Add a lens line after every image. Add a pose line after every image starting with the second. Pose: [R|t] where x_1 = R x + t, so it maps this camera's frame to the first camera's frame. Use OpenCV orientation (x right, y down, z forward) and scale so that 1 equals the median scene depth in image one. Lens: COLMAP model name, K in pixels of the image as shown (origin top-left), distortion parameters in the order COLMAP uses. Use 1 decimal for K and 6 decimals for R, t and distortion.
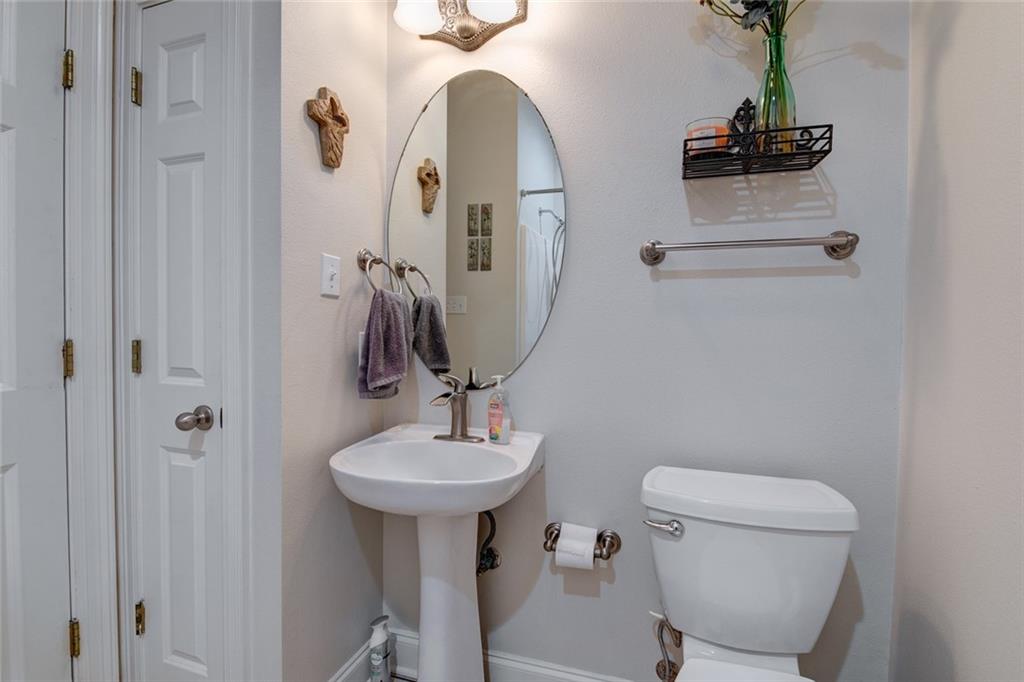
lens RADIAL K [[464.9, 0, 514.8], [0, 464.9, 330.6], [0, 0, 1]] dist [0.101341, -0.000059]
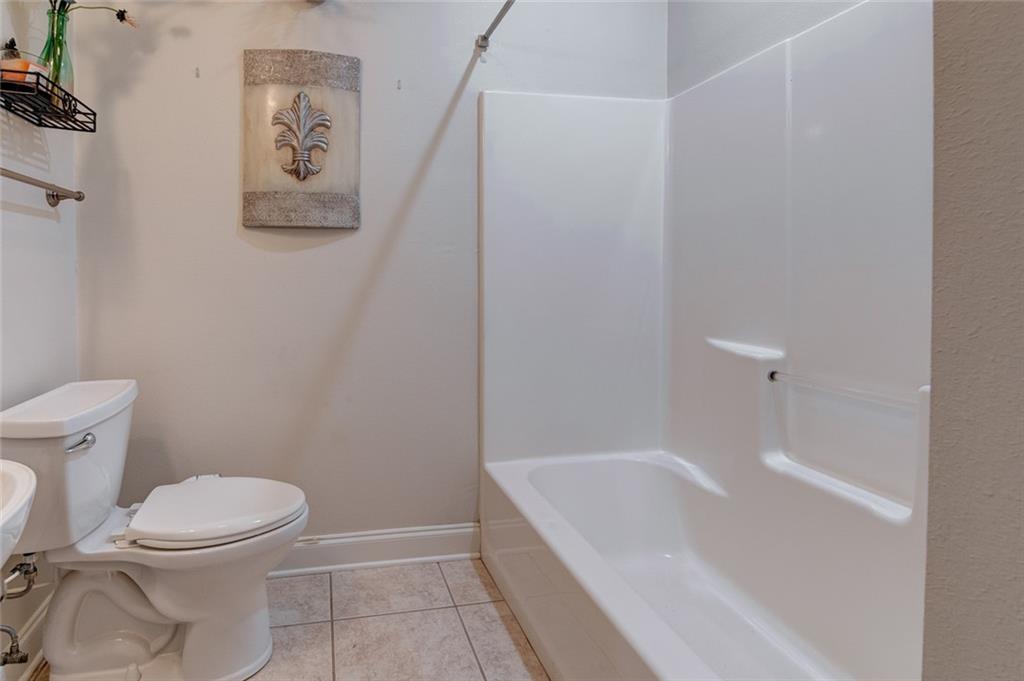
lens RADIAL K [[464.9, 0, 514.8], [0, 464.9, 330.1], [0, 0, 1]] dist [0.101341, -0.000059]
pose [[-0.638033, -0.111349, 0.761916, -1.170402], [0.013167, 0.987767, 0.155382, -0.014390], [-0.769897, 0.109171, -0.628761, 0.939992]]
